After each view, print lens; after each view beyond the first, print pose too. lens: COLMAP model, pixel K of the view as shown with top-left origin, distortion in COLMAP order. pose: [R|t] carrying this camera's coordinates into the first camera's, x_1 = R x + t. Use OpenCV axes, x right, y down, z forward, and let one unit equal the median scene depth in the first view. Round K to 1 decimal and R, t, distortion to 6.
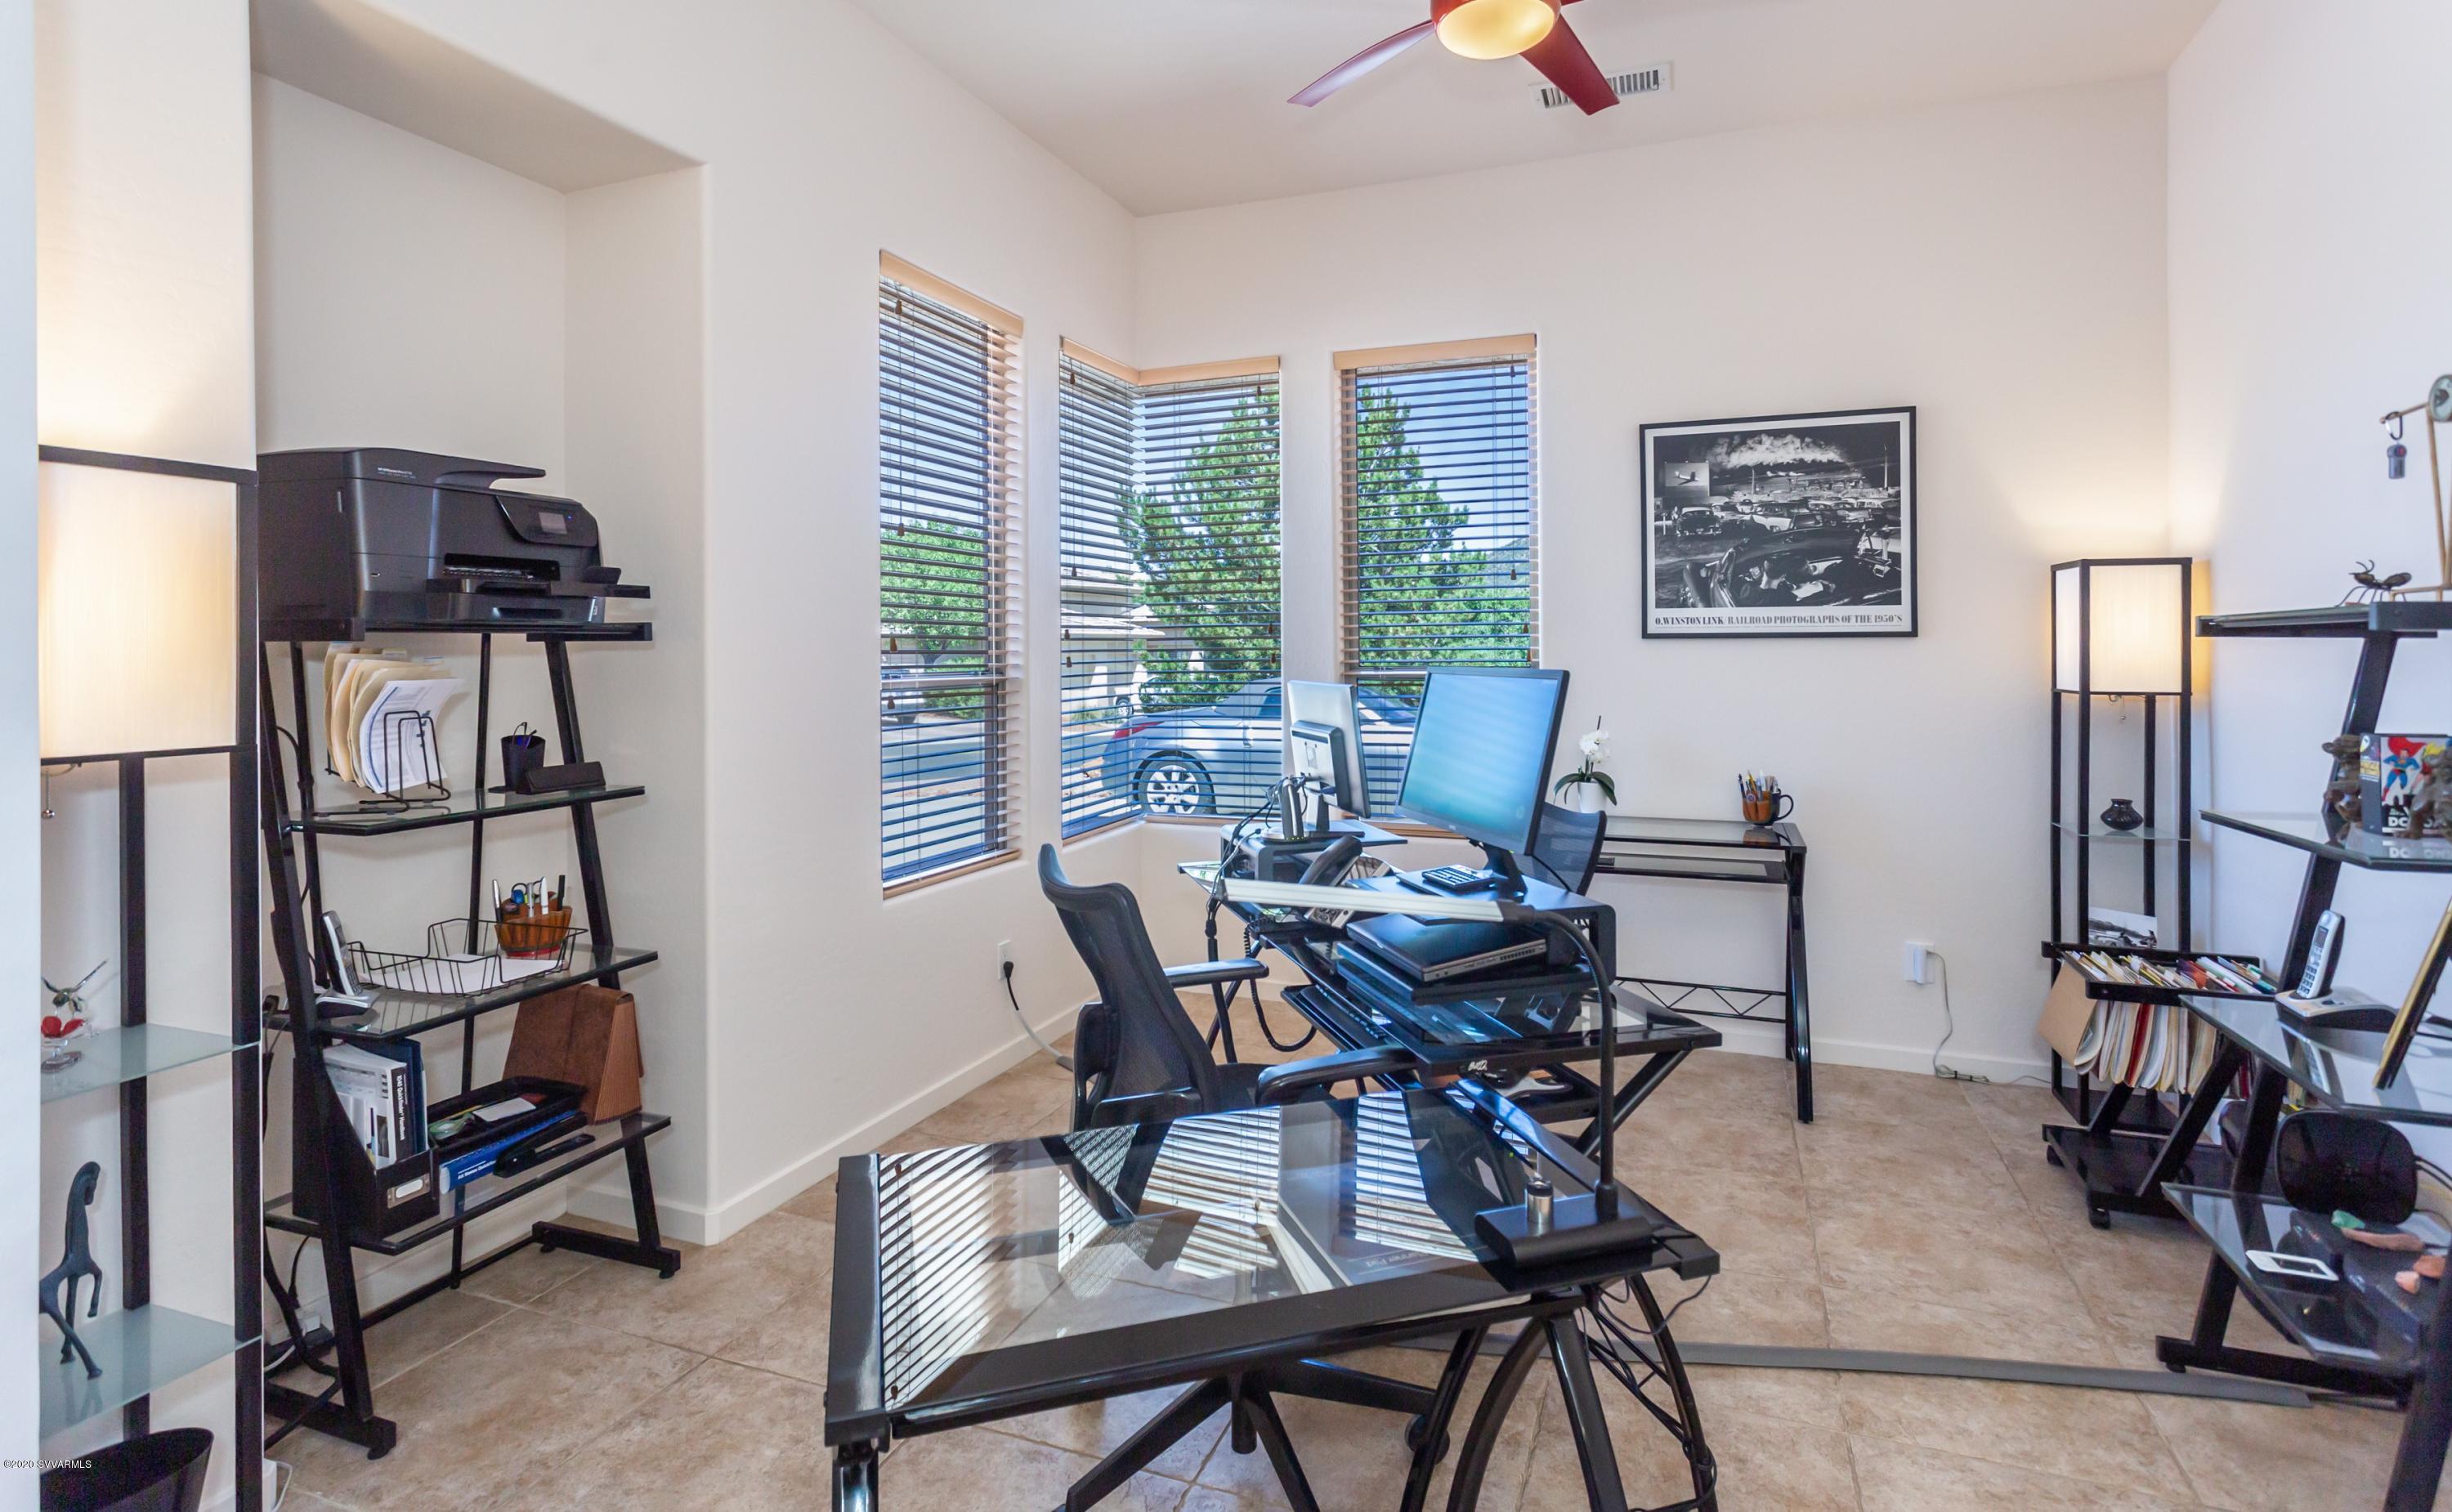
lens RADIAL K [[1150.2, 0, 1220.0], [0, 1150.2, 658.9], [0, 0, 1]] dist [0.000967, 0.001260]
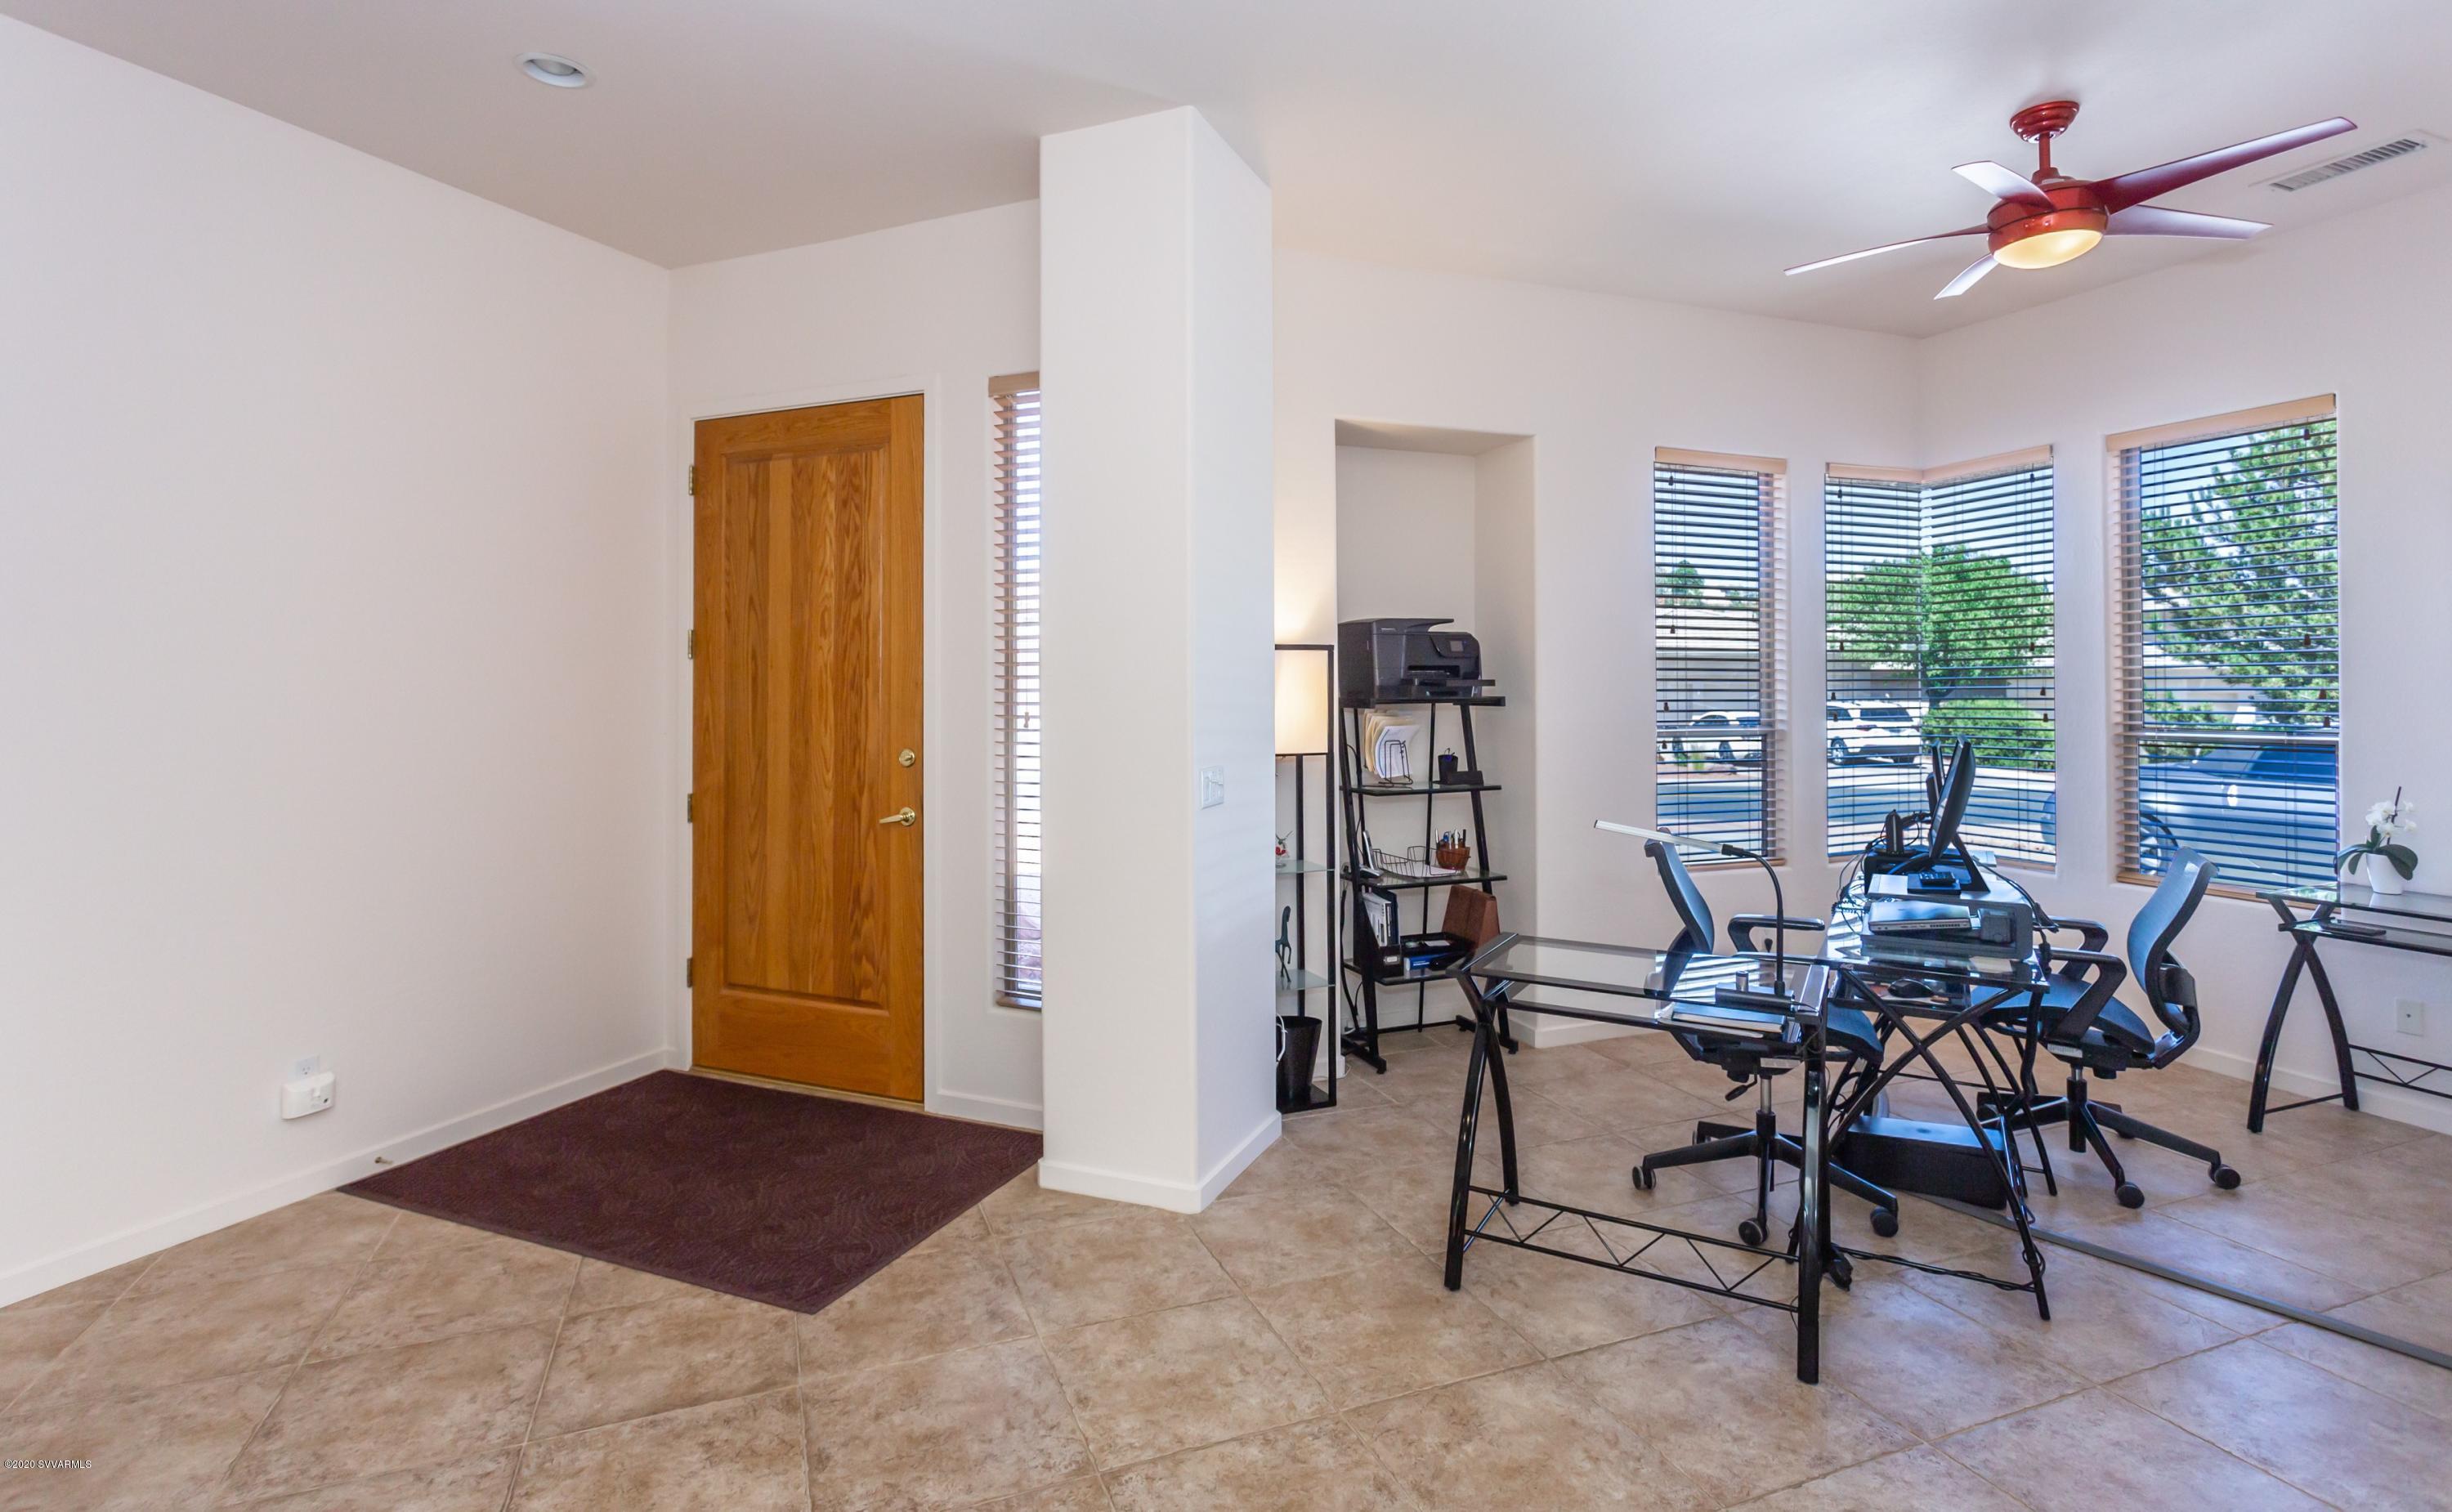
lens RADIAL K [[1150.2, 0, 1220.0], [0, 1150.2, 658.9], [0, 0, 1]] dist [0.000967, 0.001260]
pose [[0.670575, -0.023877, -0.741457, 0.614615], [-0.002208, 0.999413, -0.034181, -0.029955], [0.741838, 0.024558, 0.670129, -0.623352]]
